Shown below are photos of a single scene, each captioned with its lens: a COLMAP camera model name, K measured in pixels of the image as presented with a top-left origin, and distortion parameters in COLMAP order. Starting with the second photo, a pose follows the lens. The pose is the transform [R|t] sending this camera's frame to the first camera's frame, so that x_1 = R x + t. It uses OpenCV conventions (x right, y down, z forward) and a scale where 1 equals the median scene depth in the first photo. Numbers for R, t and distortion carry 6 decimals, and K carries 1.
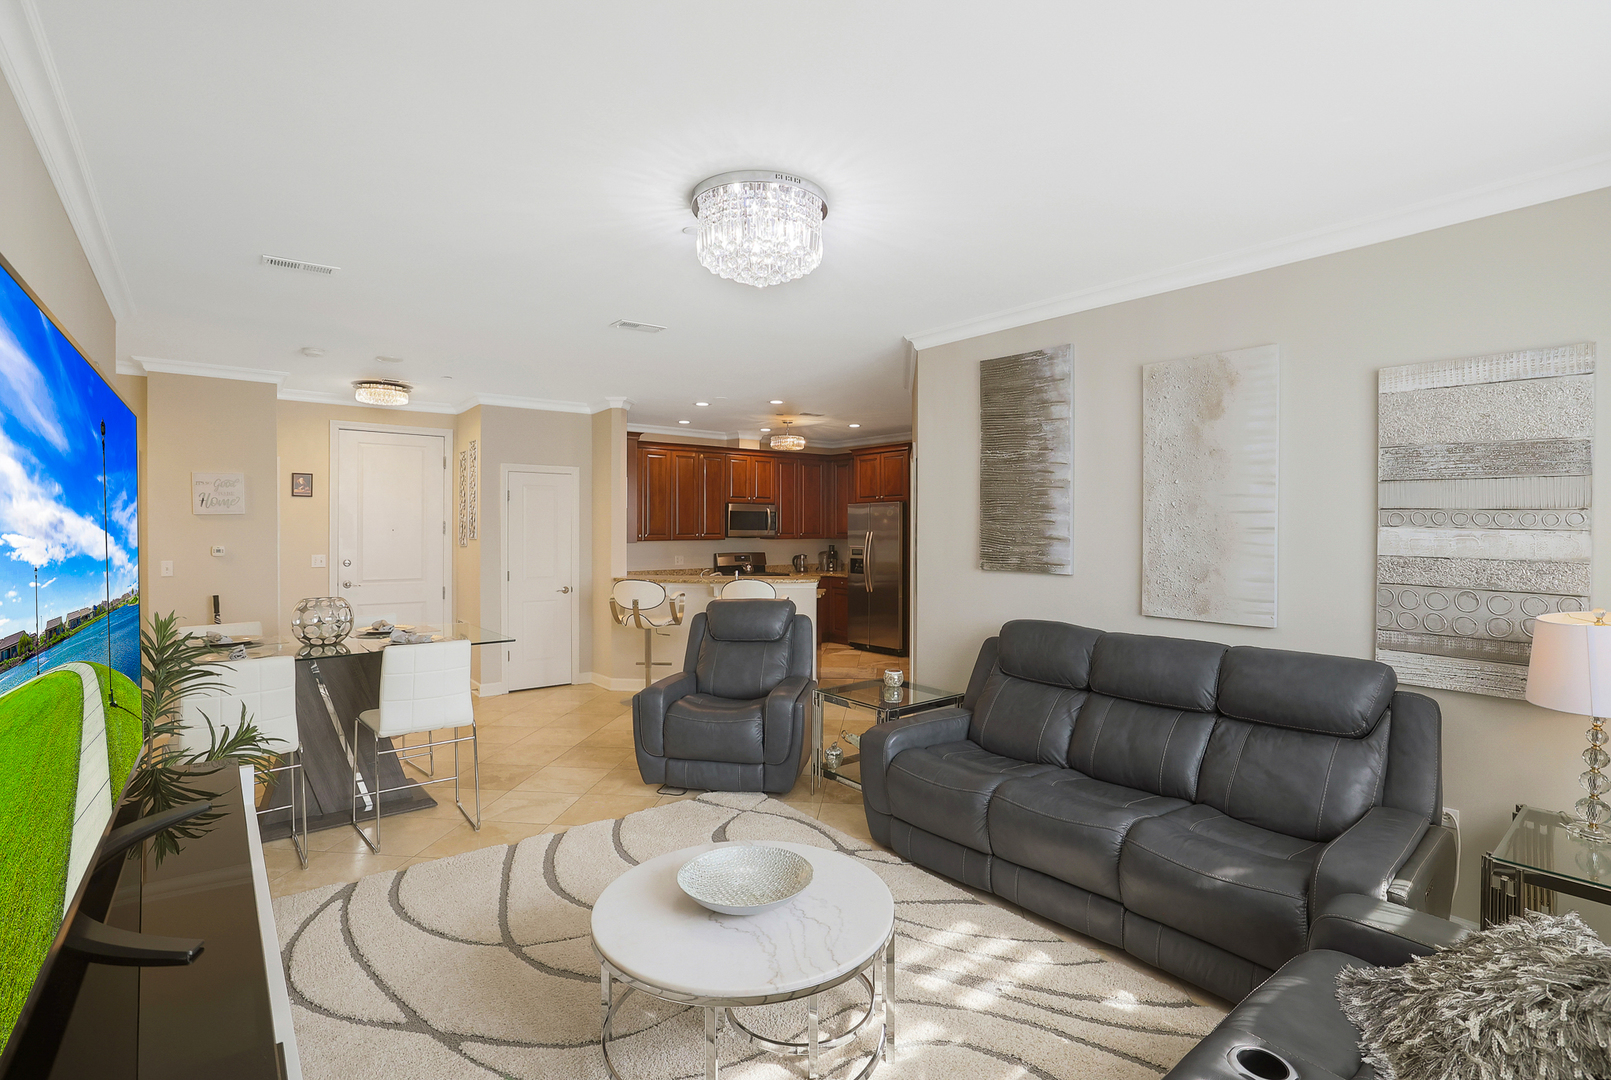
lens RADIAL K [[760.6, 0, 795.6], [0, 760.6, 531.9], [0, 0, 1]] dist [-0.041223, 0.014045]
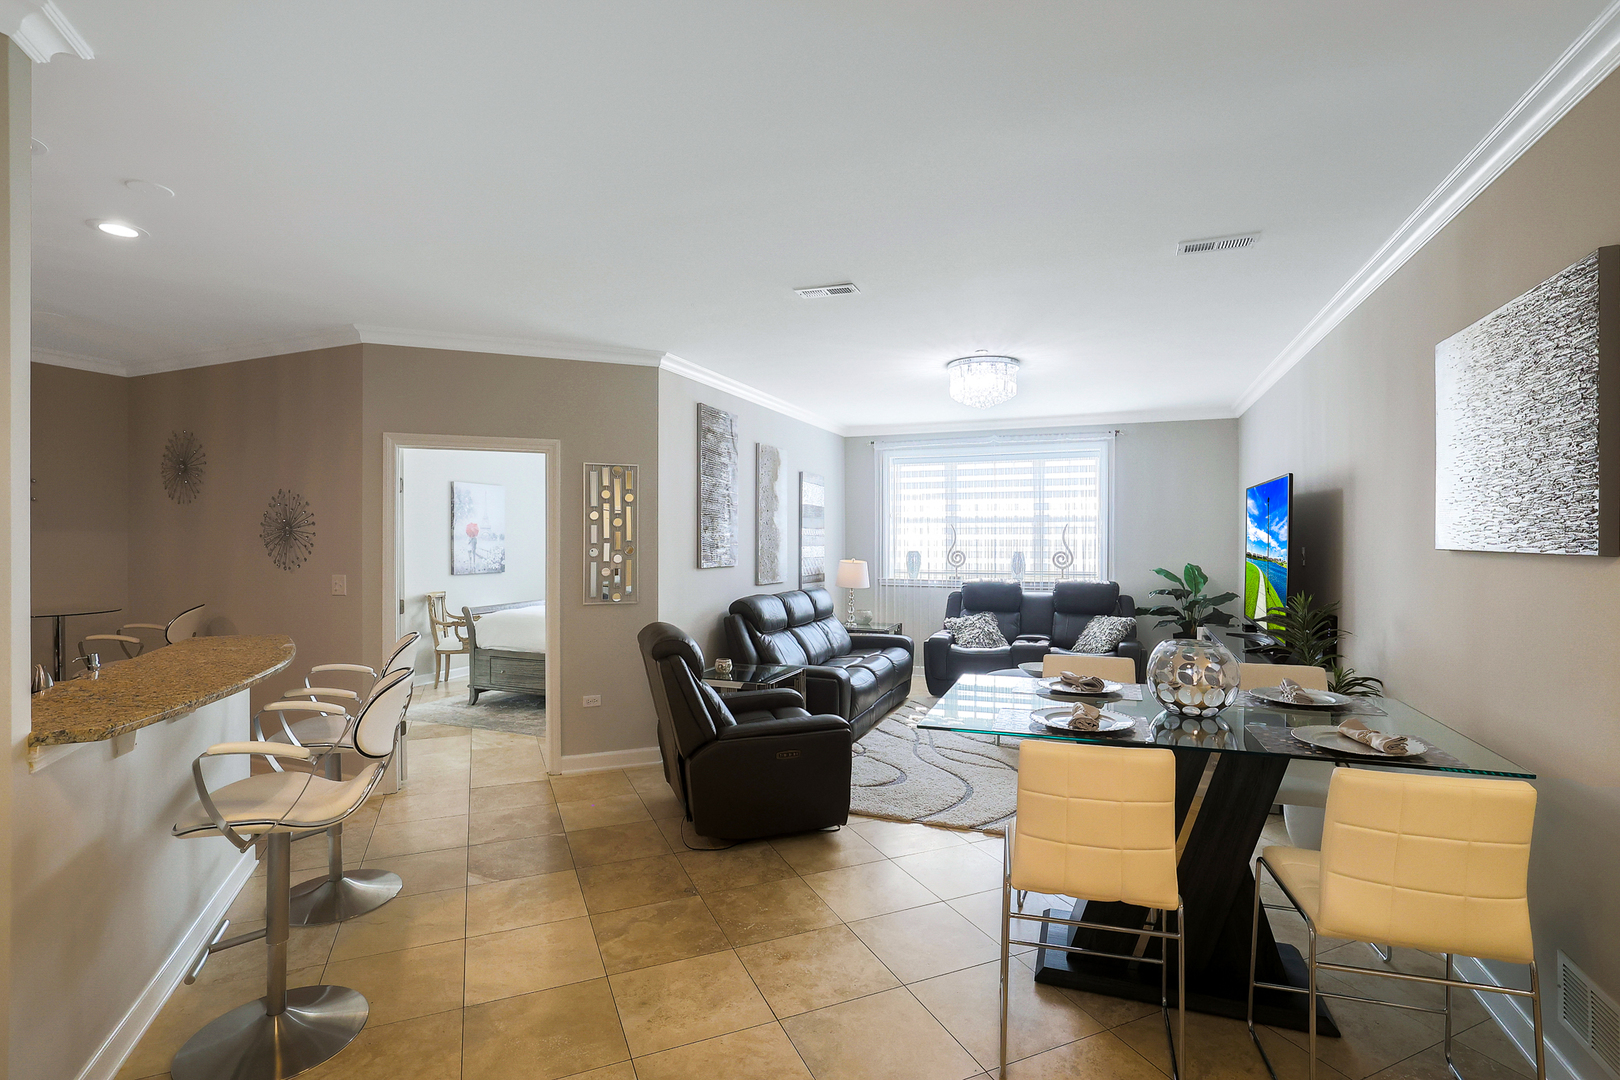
lens RADIAL K [[764.8, 0, 816.5], [0, 764.8, 547.1], [0, 0, 1]] dist [-0.041223, 0.014045]
pose [[-0.506435, -0.010369, 0.862216, -0.434740], [0.007769, 0.999832, 0.016587, -0.002152], [-0.862243, 0.015098, -0.506270, 0.680947]]
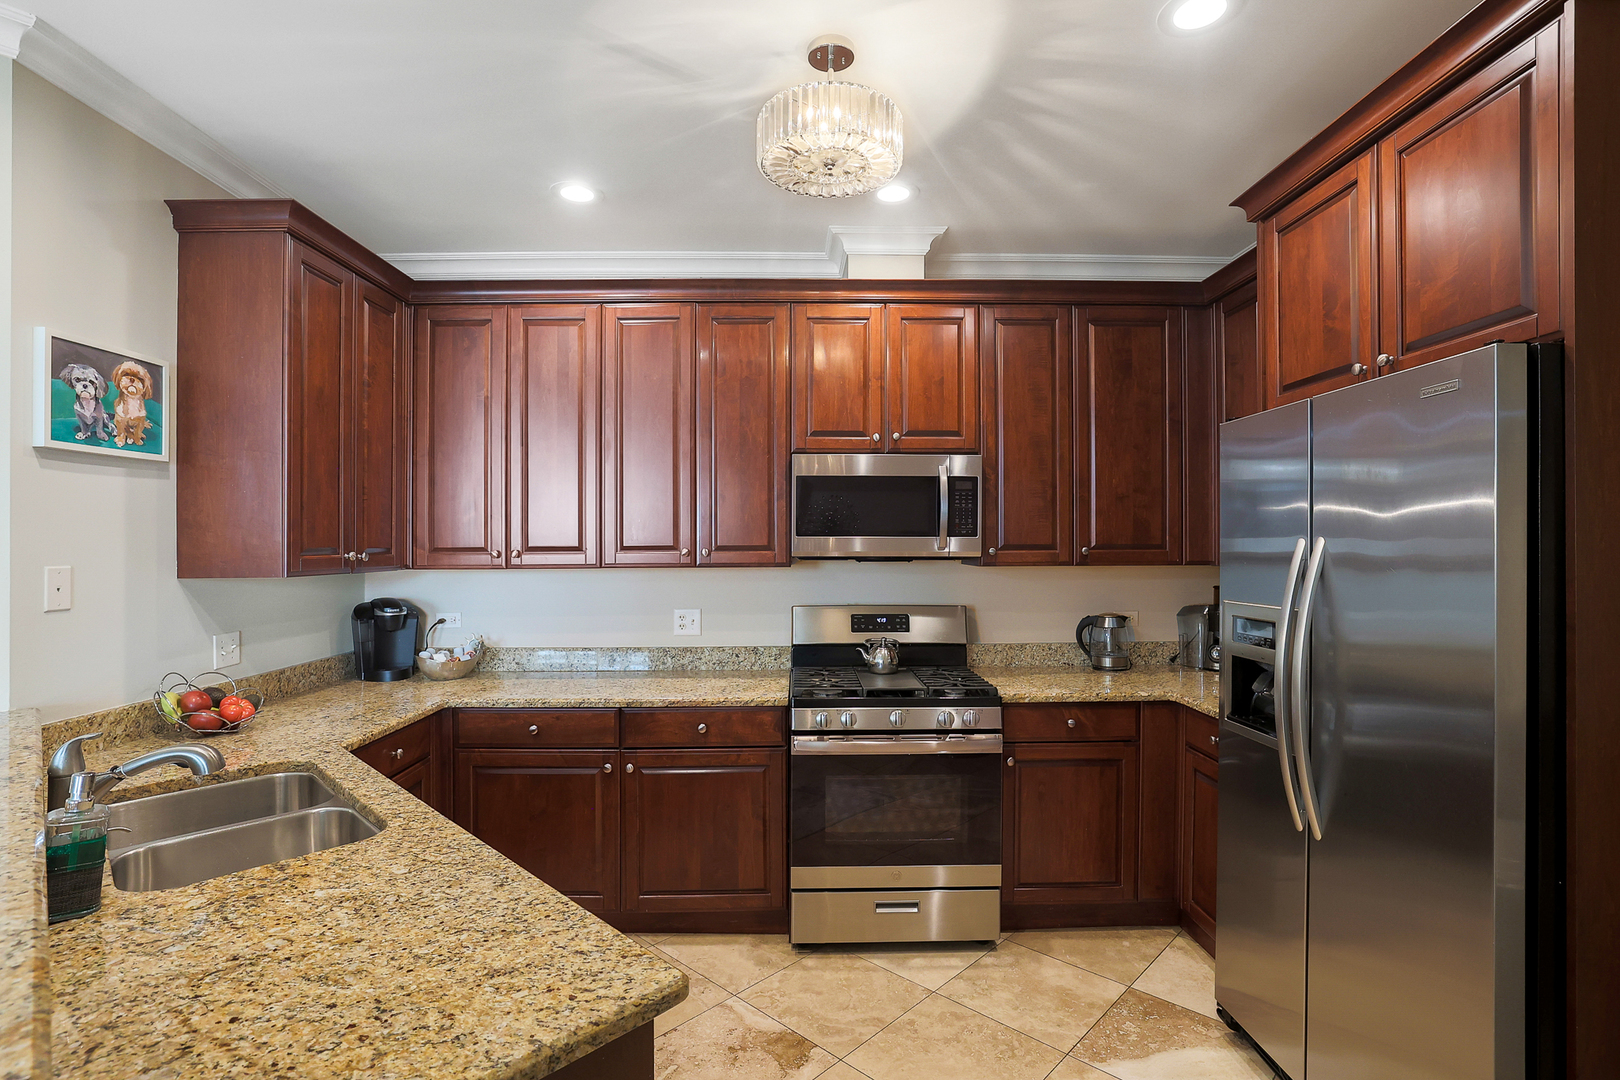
lens RADIAL K [[764.8, 0, 818.6], [0, 764.8, 550.0], [0, 0, 1]] dist [-0.041223, 0.014045]
pose [[0.803251, -0.000538, -0.595640, 0.112109], [0.000289, 1.000000, -0.000514, 0.003270], [0.595640, 0.000241, 0.803251, 0.748415]]
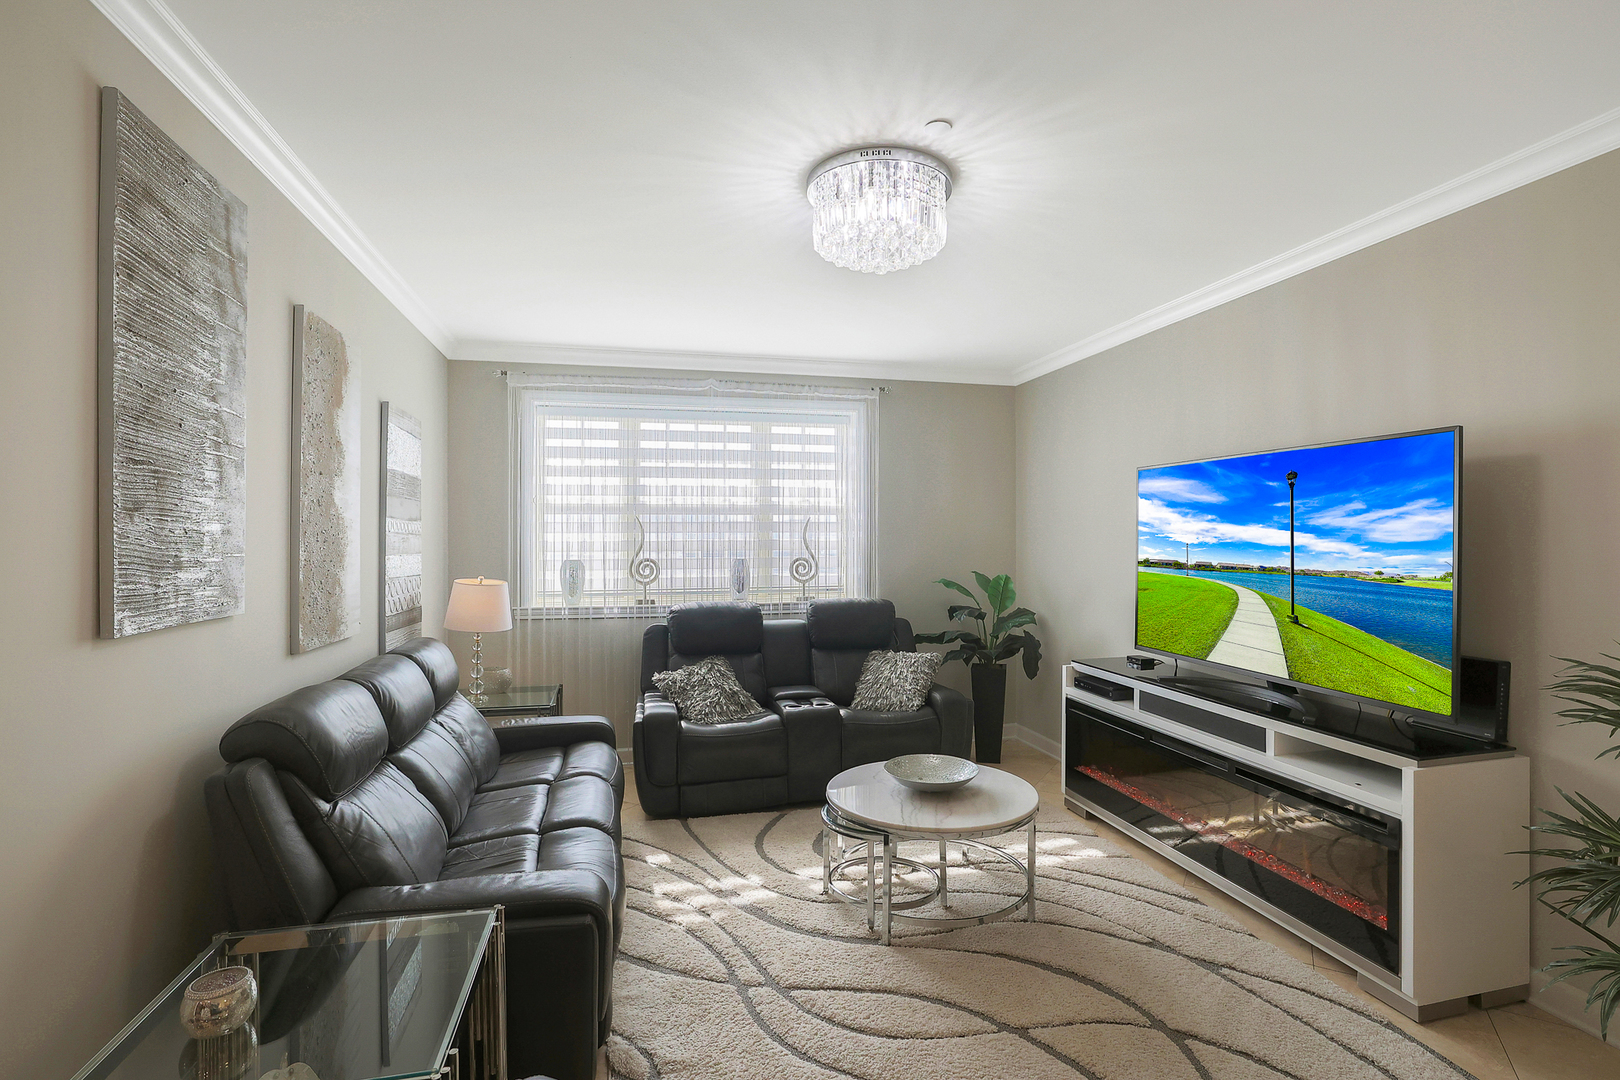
lens RADIAL K [[764.8, 0, 807.1], [0, 764.8, 536.9], [0, 0, 1]] dist [-0.041223, 0.014045]
pose [[-0.903582, 0.003251, 0.428404, -0.104253], [0.006430, 0.999961, 0.005973, -0.000131], [-0.428368, 0.008152, -0.903568, 0.547750]]
